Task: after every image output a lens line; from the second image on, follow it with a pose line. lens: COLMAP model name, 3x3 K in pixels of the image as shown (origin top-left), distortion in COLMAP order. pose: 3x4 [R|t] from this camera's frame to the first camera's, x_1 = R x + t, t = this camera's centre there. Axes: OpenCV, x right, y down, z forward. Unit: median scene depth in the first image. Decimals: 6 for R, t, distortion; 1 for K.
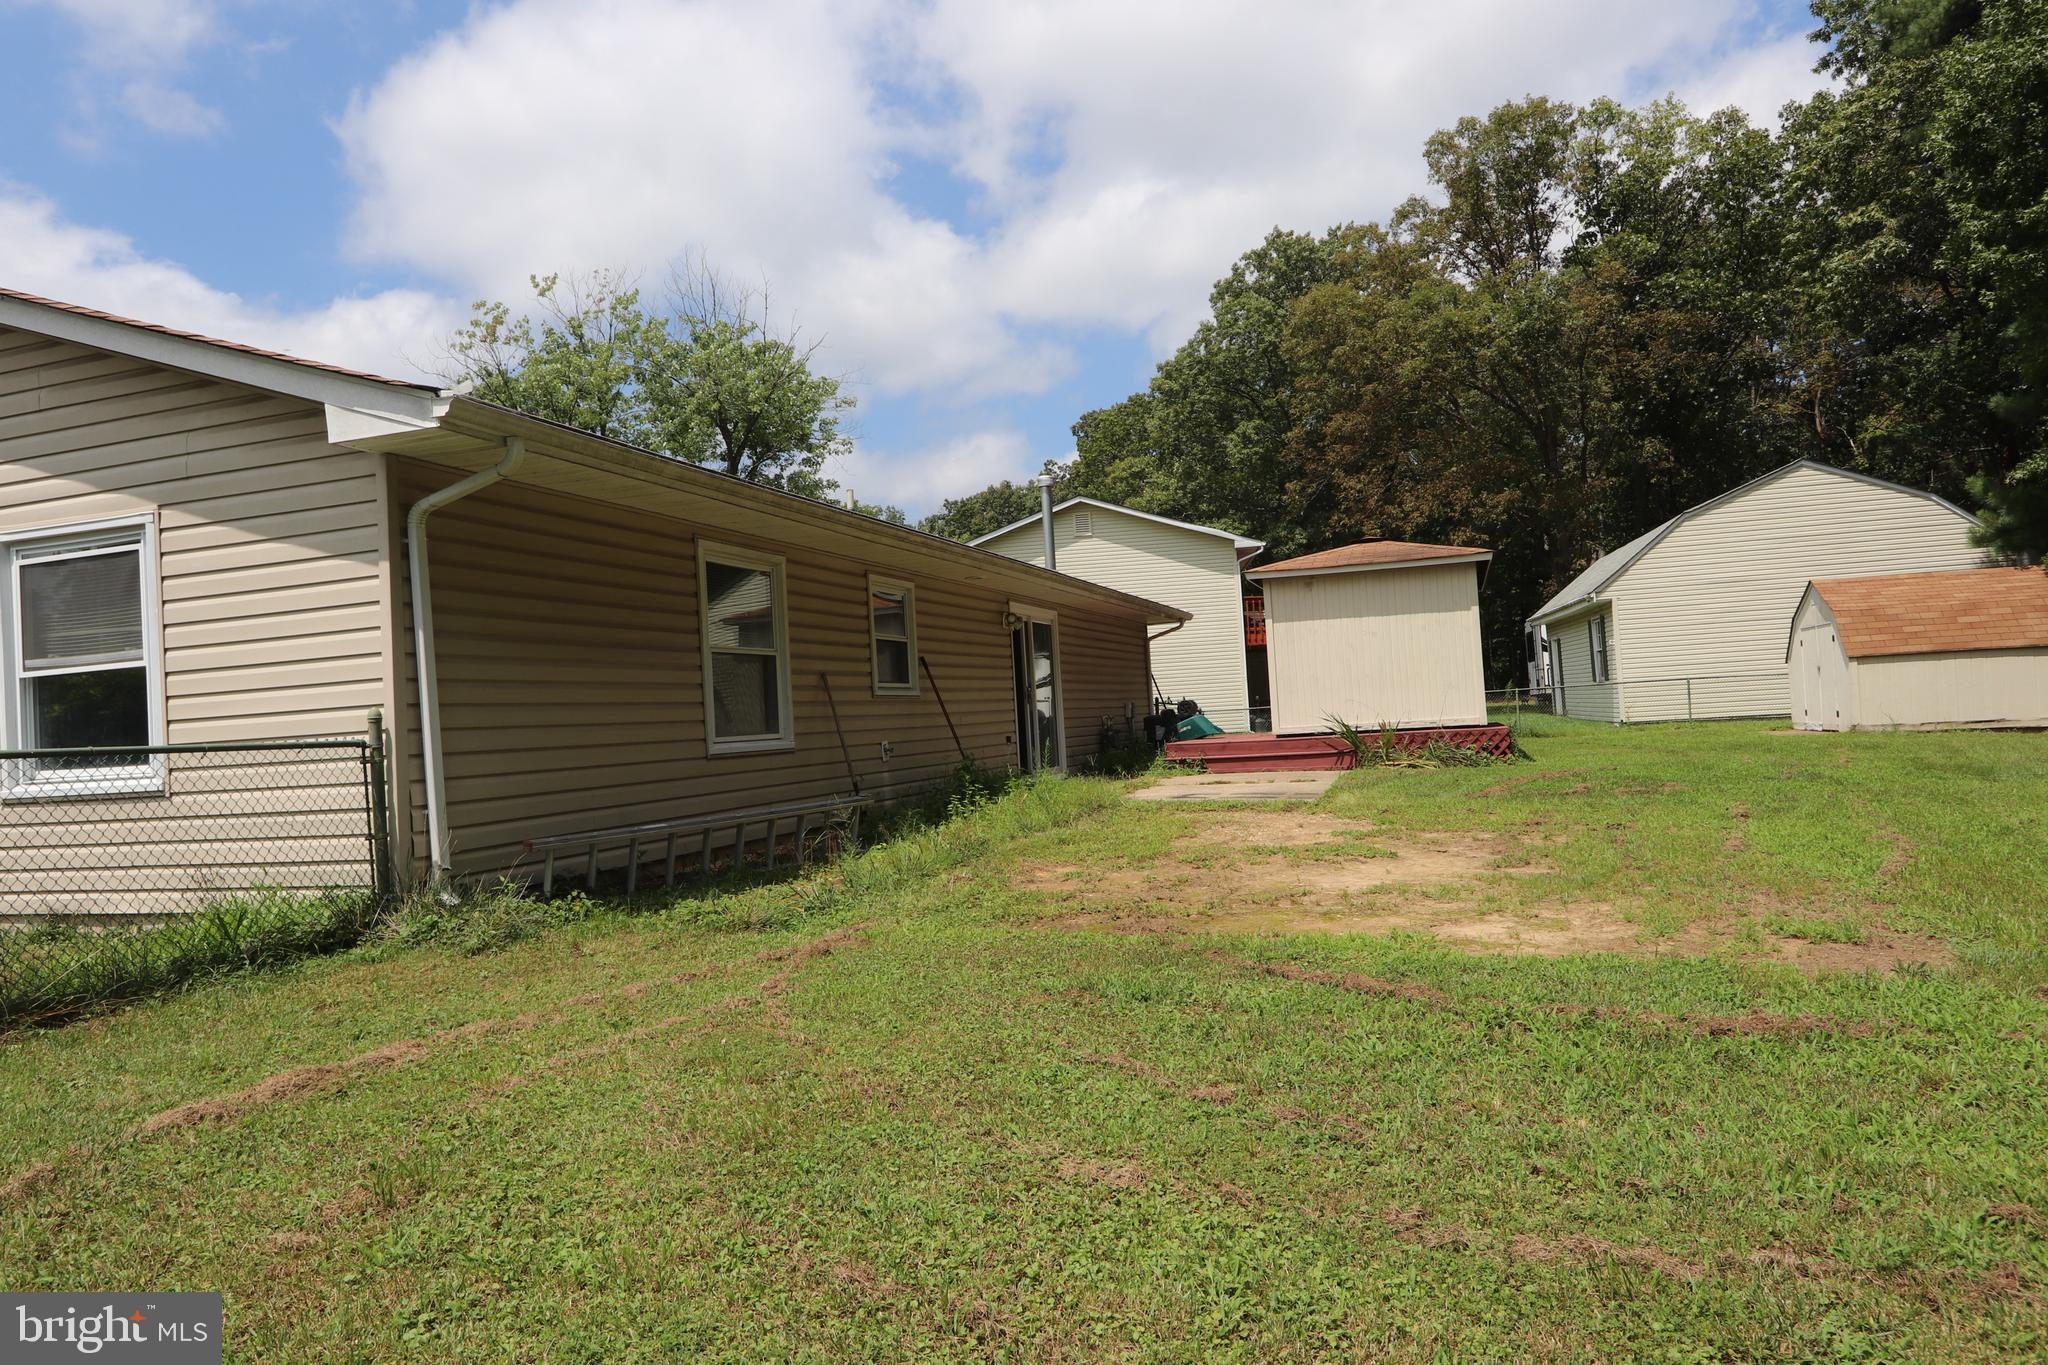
lens RADIAL K [[1287.2, 0, 1024.0], [0, 1287.2, 682.5], [0, 0, 1]] dist [0.000767, 0.000469]
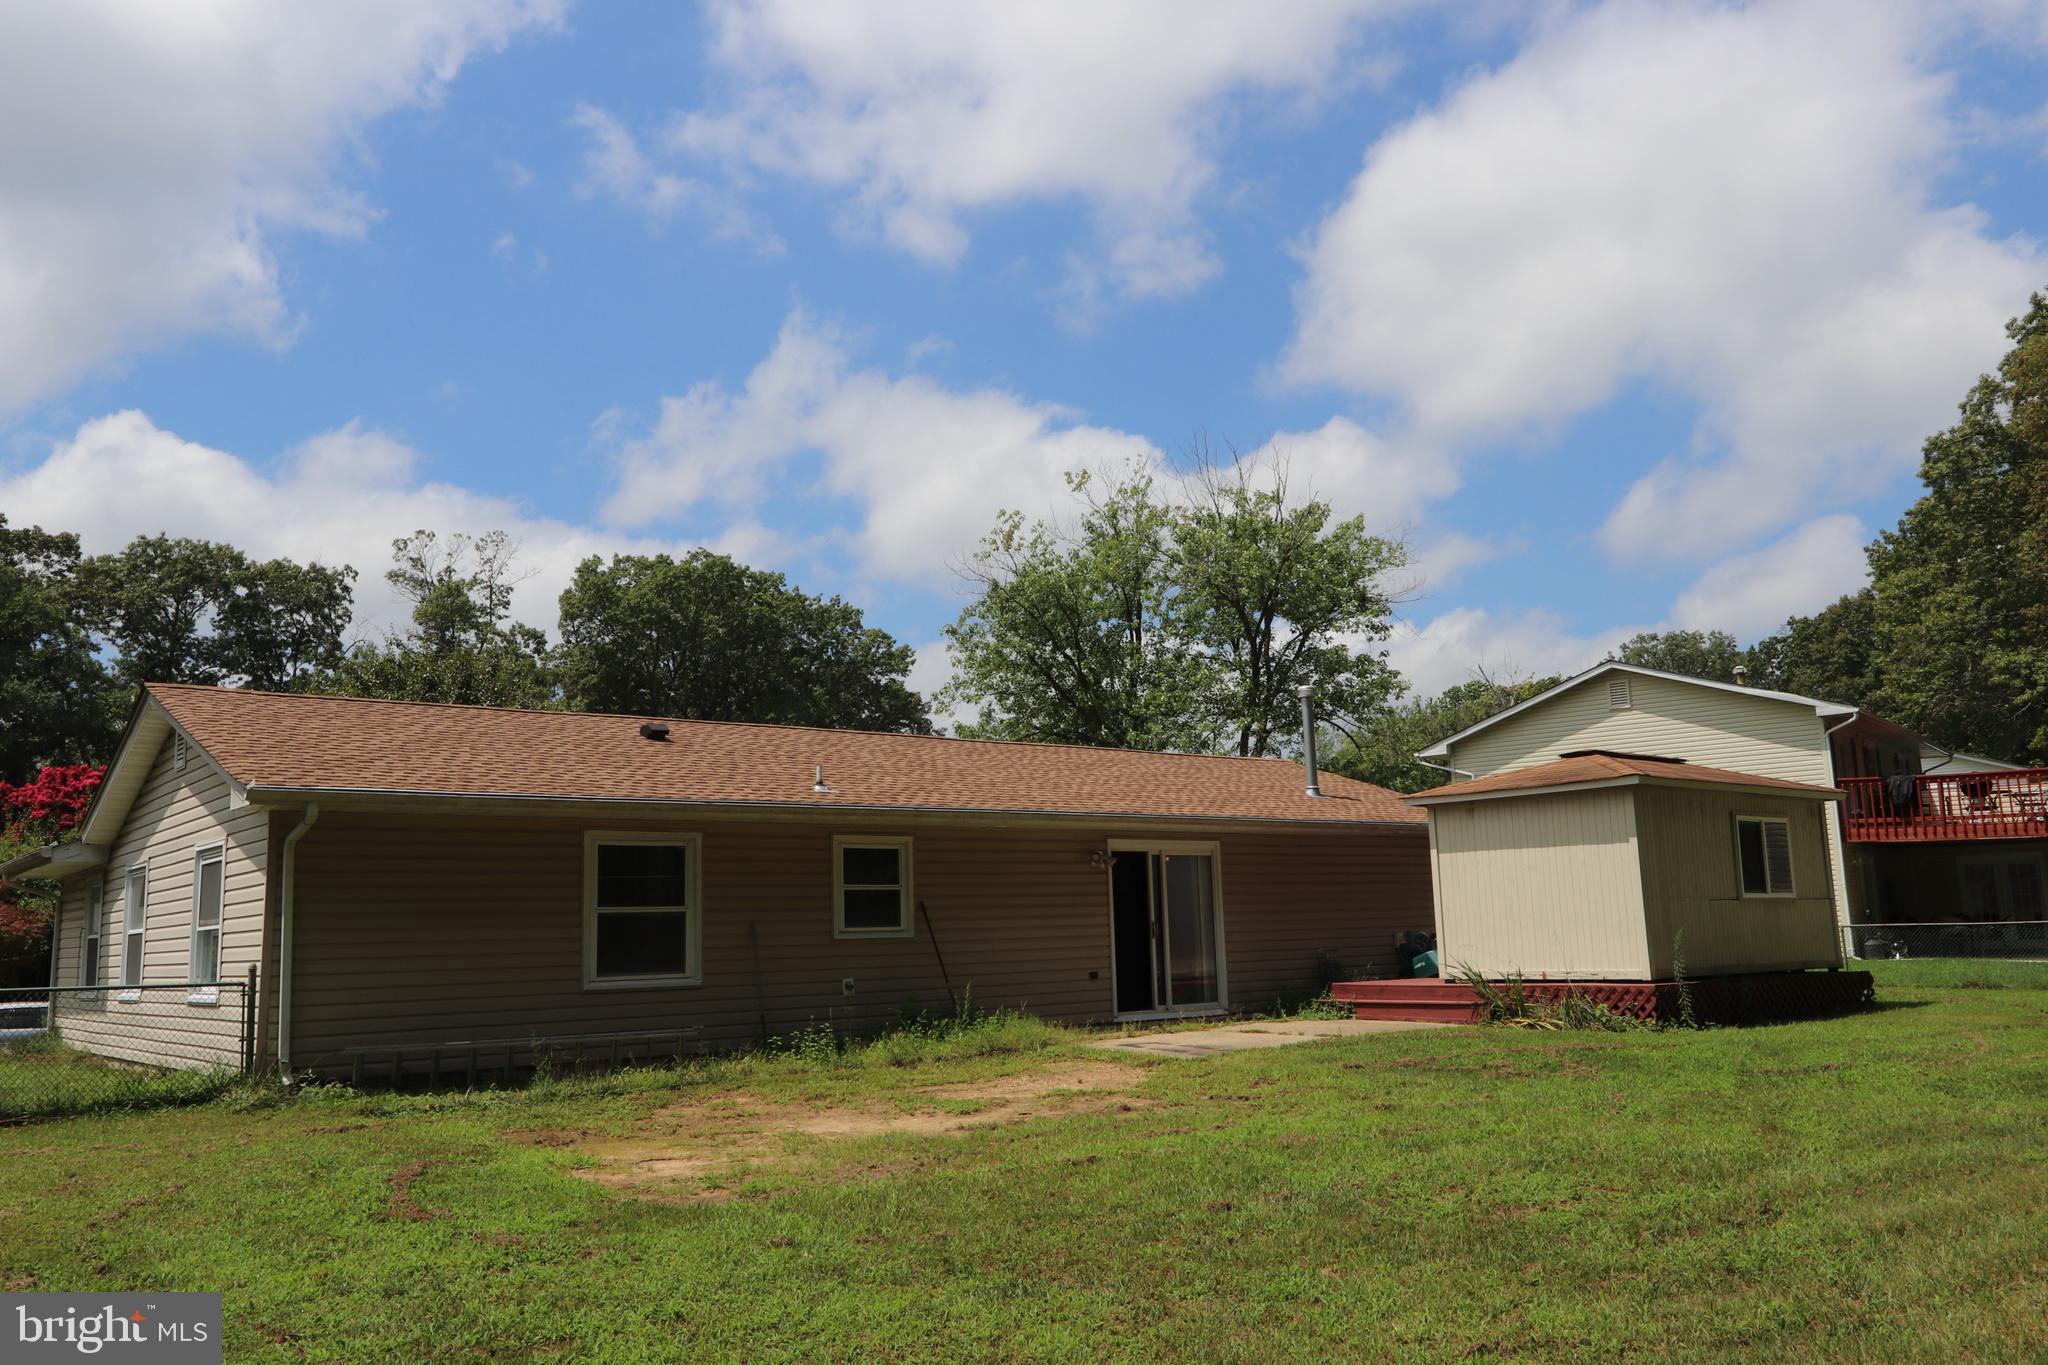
lens RADIAL K [[1558.8, 0, 1024.0], [0, 1558.8, 682.5], [0, 0, 1]] dist [0.005381, 0.001331]
pose [[0.850223, -0.054646, -0.523578, 0.557484], [-0.002989, 0.994080, -0.108607, -0.048359], [0.526414, 0.093905, 0.845027, -0.091101]]
